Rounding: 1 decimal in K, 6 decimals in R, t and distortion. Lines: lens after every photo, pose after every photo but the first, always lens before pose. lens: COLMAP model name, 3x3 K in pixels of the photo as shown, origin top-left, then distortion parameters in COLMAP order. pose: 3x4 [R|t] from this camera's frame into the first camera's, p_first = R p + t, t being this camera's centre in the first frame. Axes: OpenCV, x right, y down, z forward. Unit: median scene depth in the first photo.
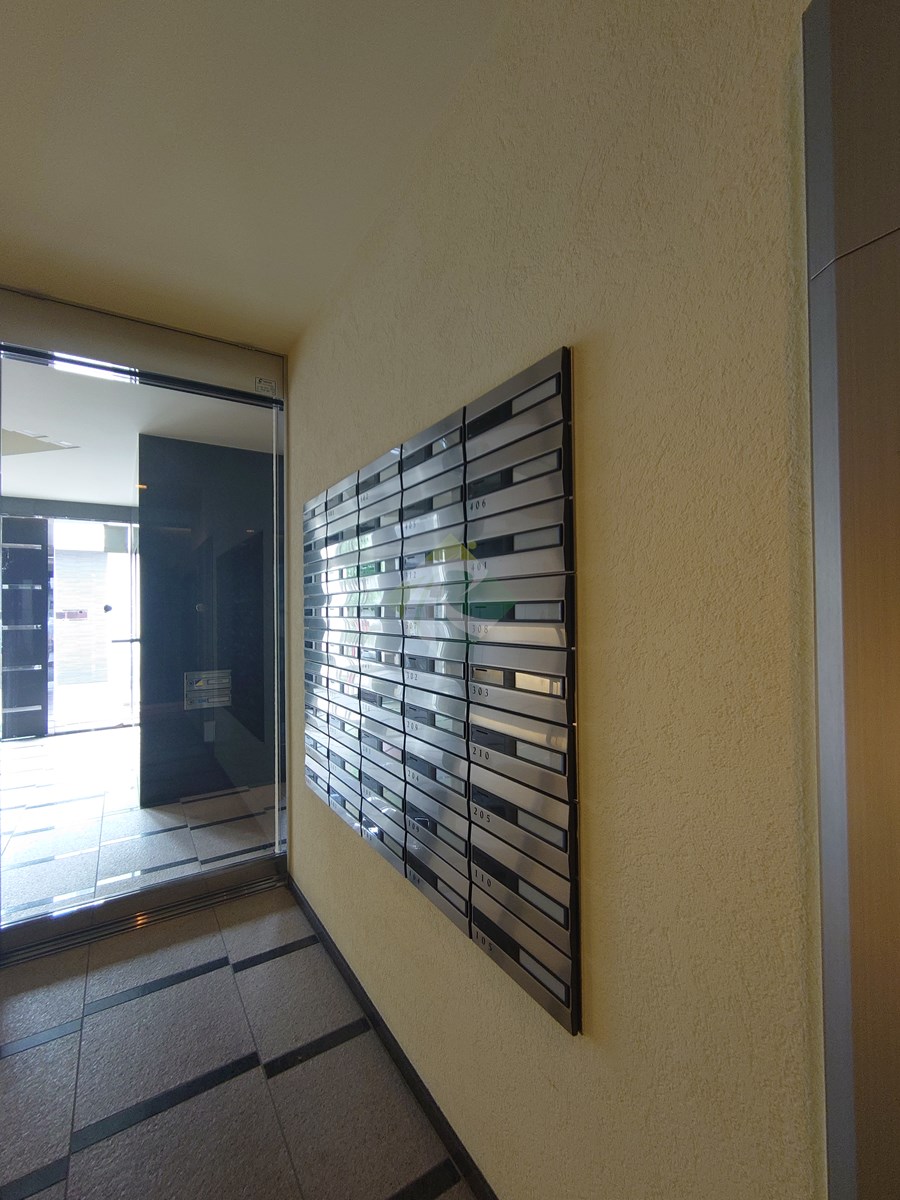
lens RADIAL K [[512.7, 0, 446.5], [0, 512.7, 605.7], [0, 0, 1]] dist [0.007970, -0.000829]
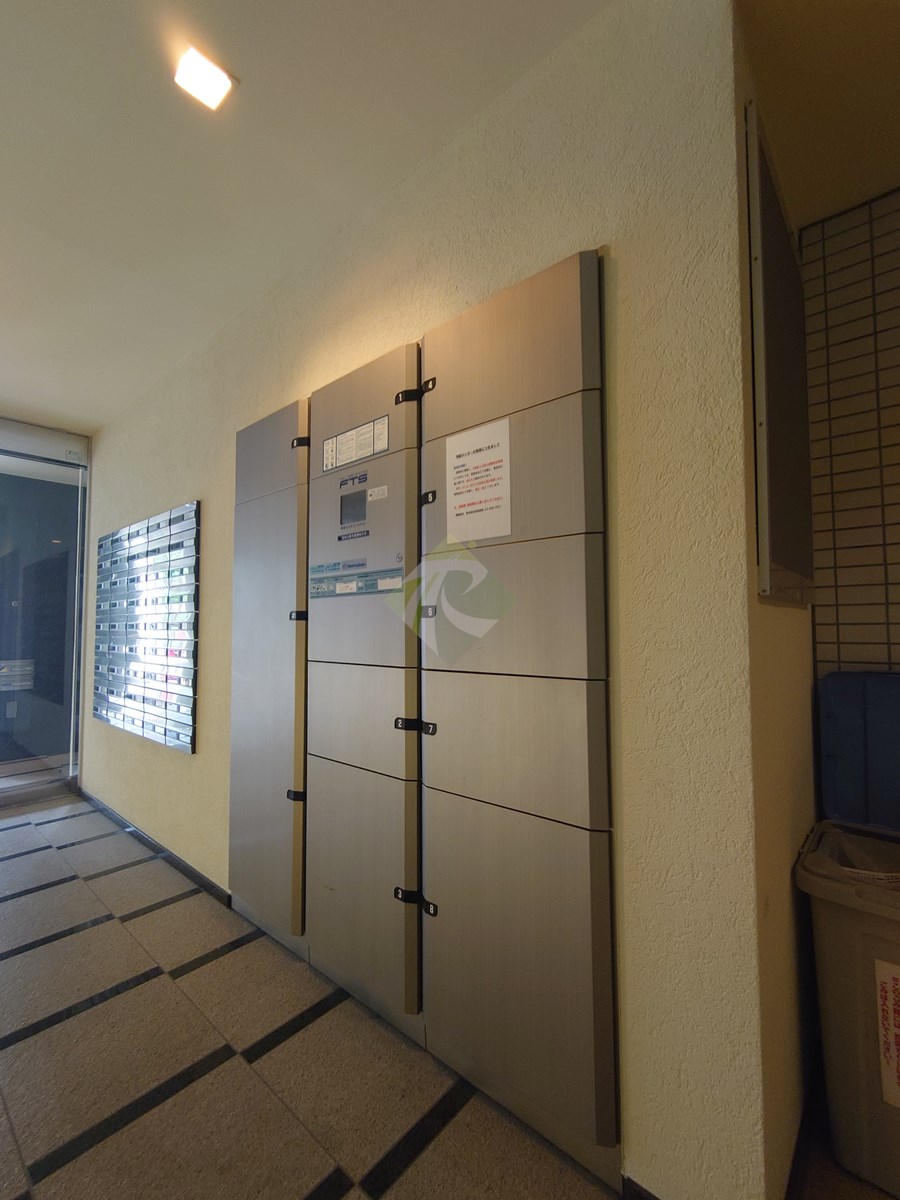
lens RADIAL K [[512.7, 0, 446.5], [0, 512.7, 605.7], [0, 0, 1]] dist [0.007970, -0.000829]
pose [[0.958921, 0.023167, 0.282727, 0.278775], [-0.011776, 0.999051, -0.041922, 0.057698], [-0.283430, 0.036871, 0.958284, -0.744196]]
